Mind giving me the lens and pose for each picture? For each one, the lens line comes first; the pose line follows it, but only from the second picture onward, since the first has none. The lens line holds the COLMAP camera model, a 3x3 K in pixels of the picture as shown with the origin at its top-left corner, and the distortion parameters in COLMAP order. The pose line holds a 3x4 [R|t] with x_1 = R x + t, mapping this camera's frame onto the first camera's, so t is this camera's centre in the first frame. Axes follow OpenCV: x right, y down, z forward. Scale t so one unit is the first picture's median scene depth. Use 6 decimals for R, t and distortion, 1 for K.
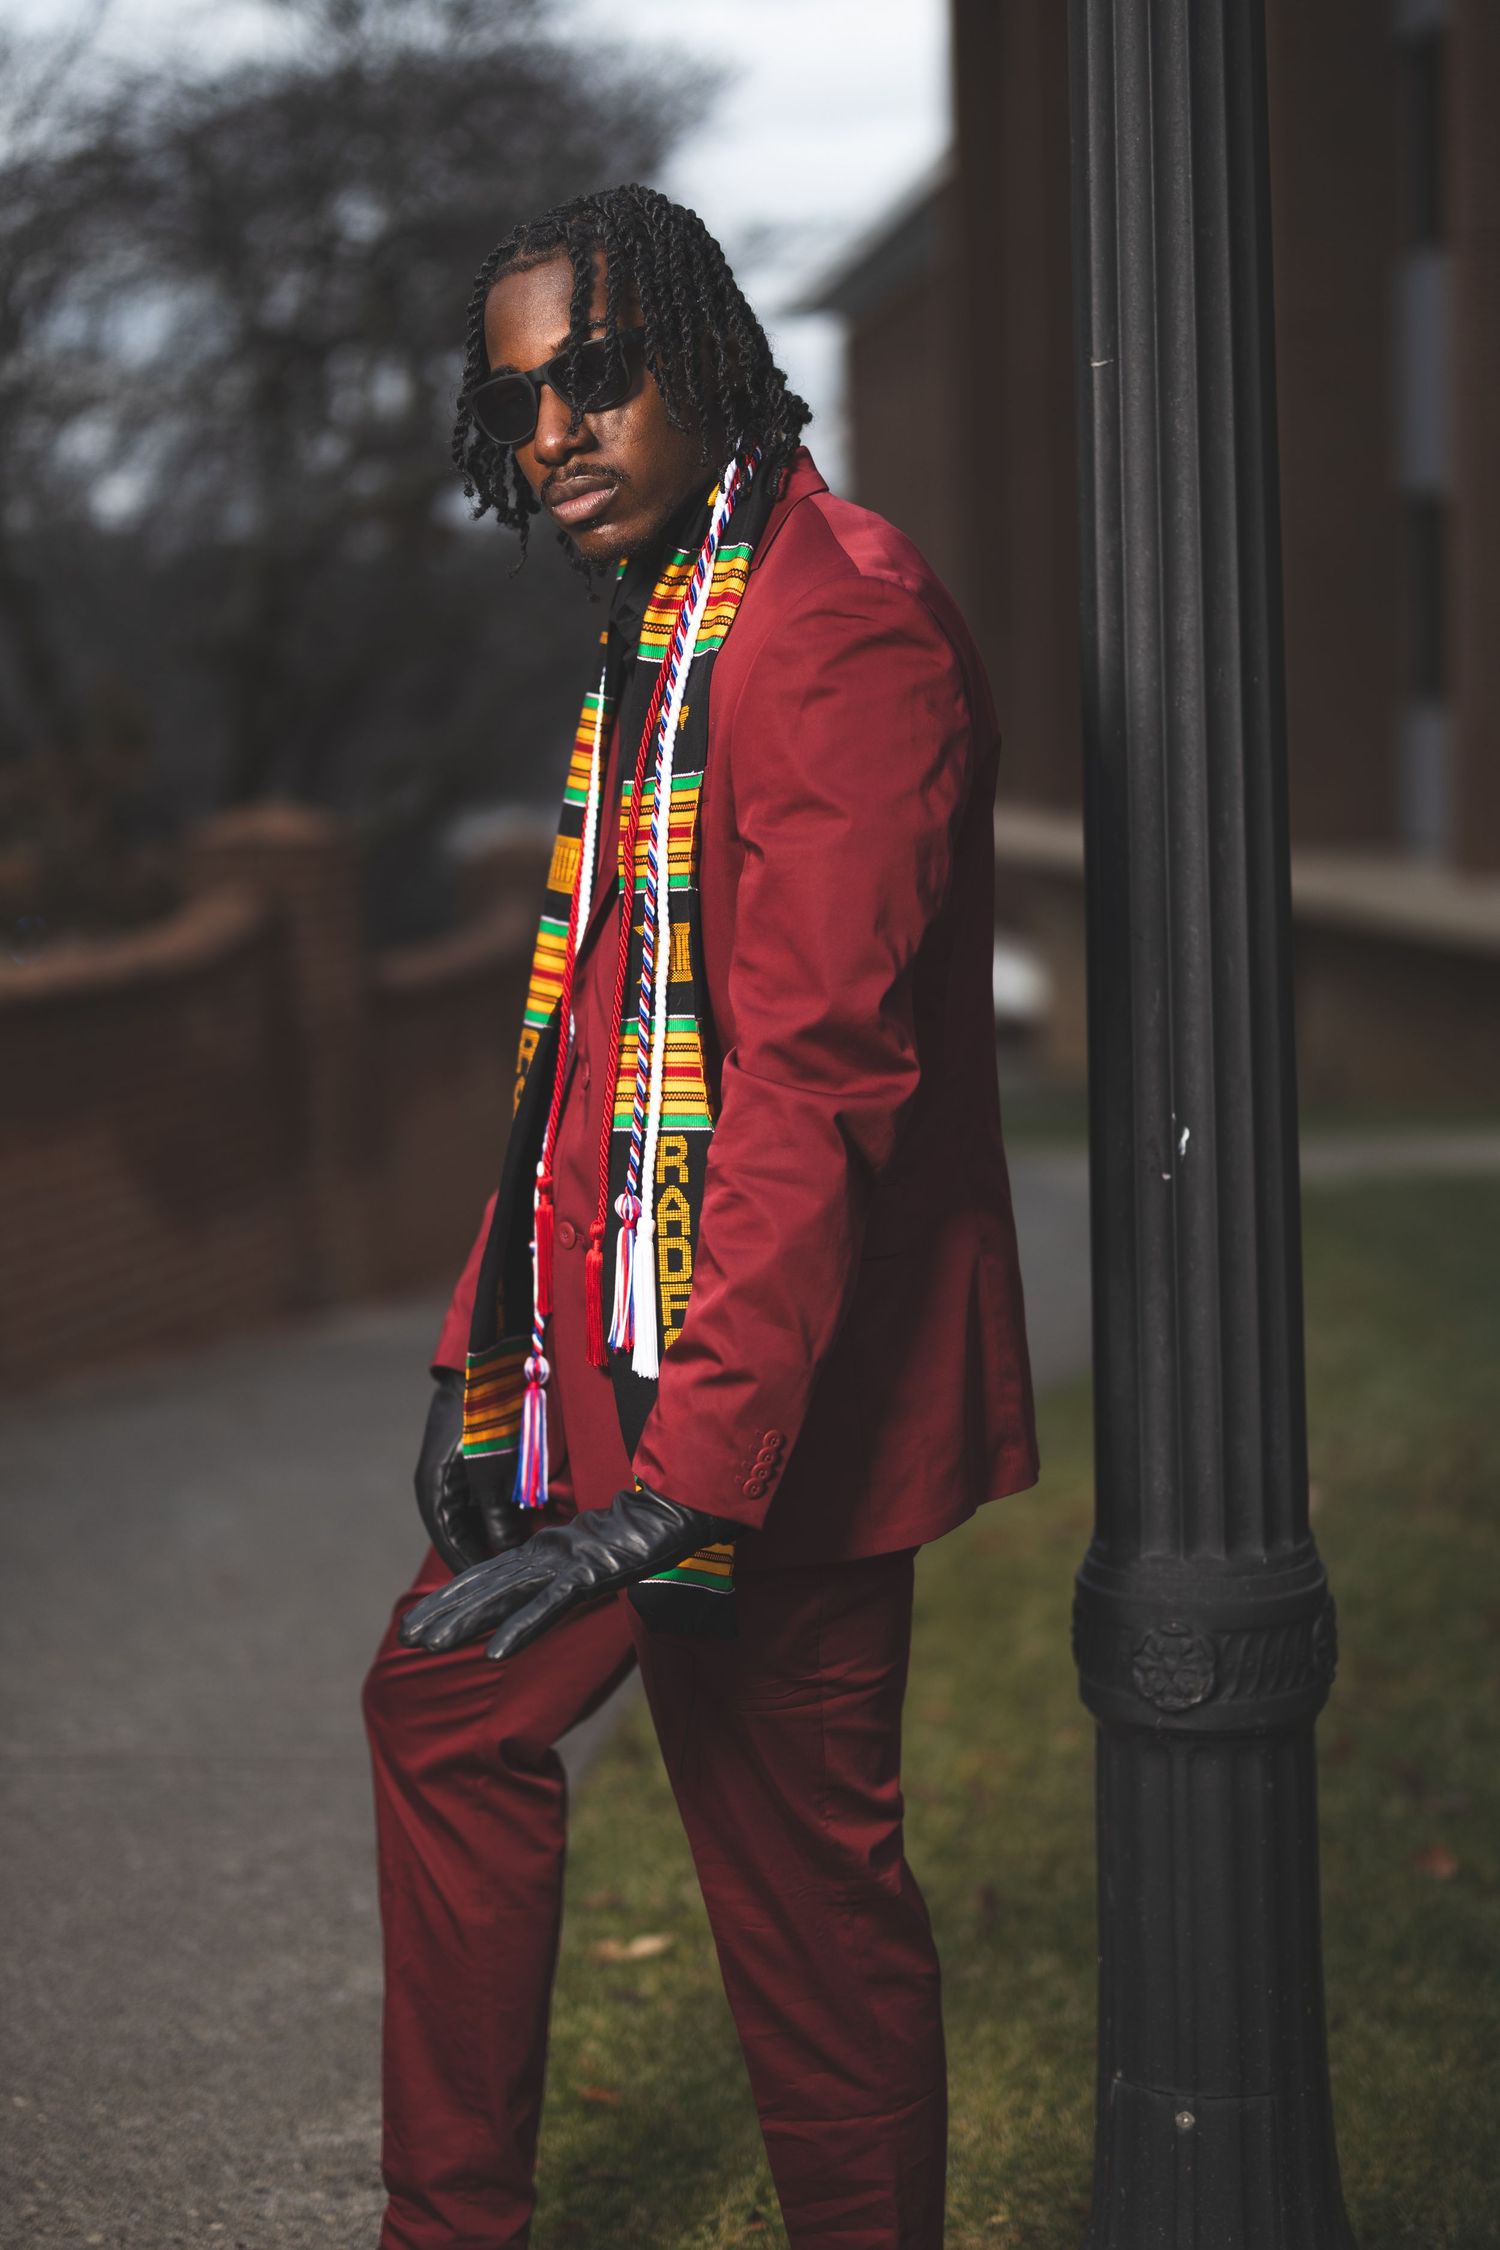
lens RADIAL K [[3315.8, 0, 750.0], [0, 3315.8, 1125.0], [0, 0, 1]] dist [0.020261, 0.064815]
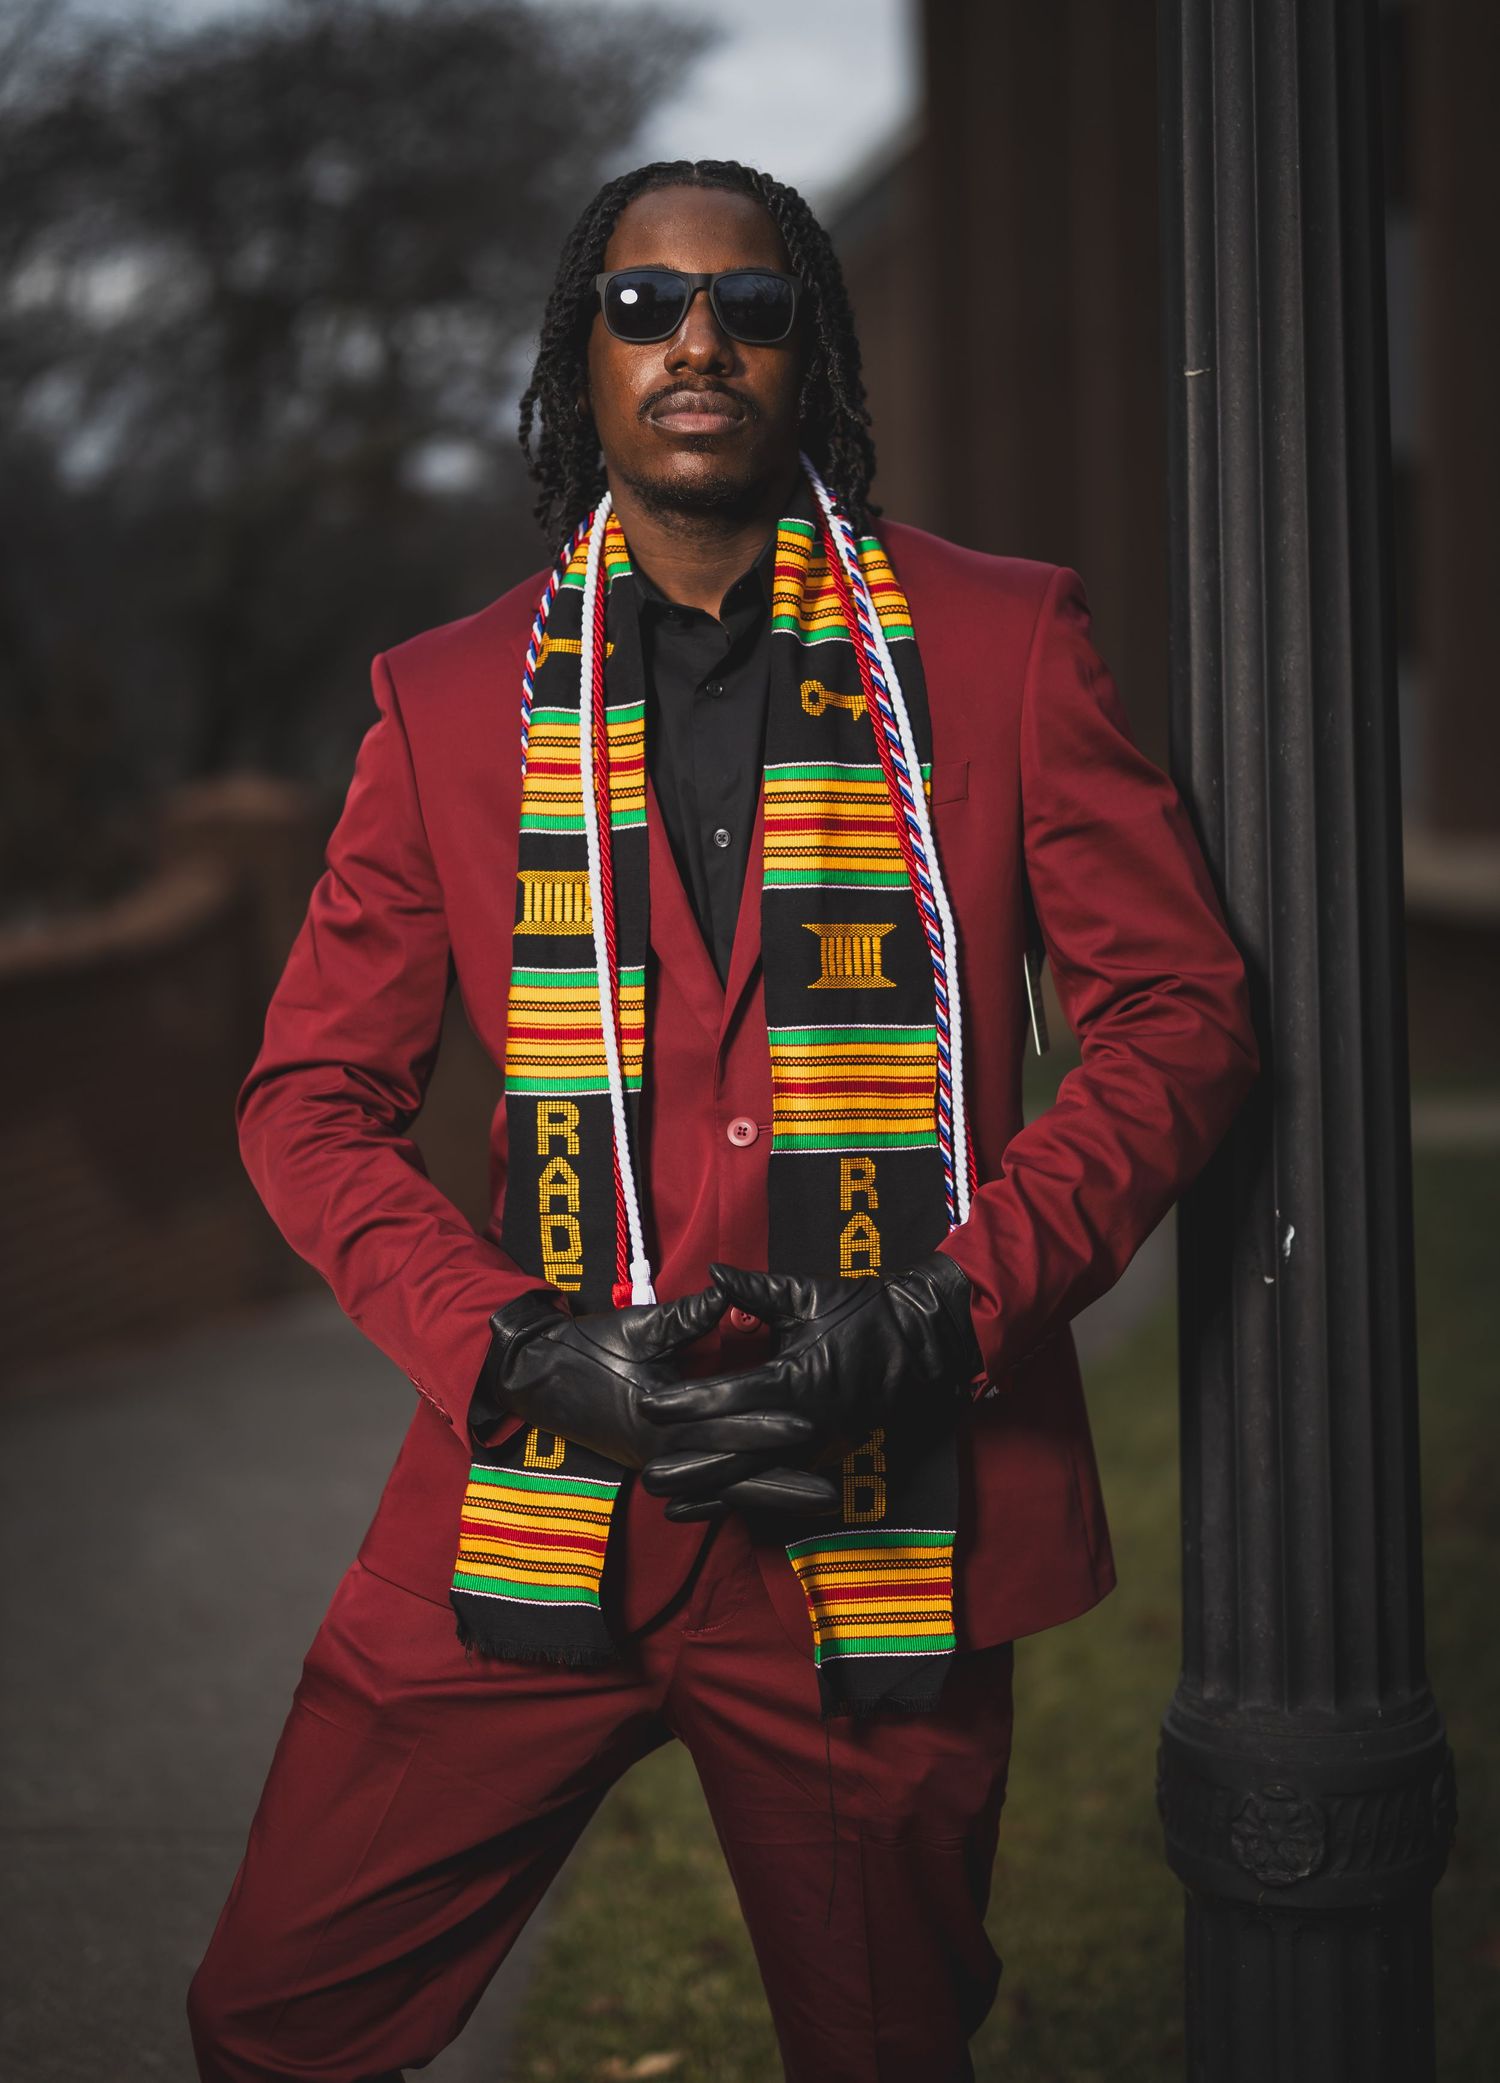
lens RADIAL K [[3198.2, 0, 748.7], [0, 3198.2, 938.9], [0, 0, 1]] dist [0.017739, 0.035010]
pose [[0.999824, 0.002595, 0.018605, -0.029758], [-0.002010, 0.999505, -0.031410, -0.048230], [-0.018677, 0.031367, 0.999333, 0.141332]]
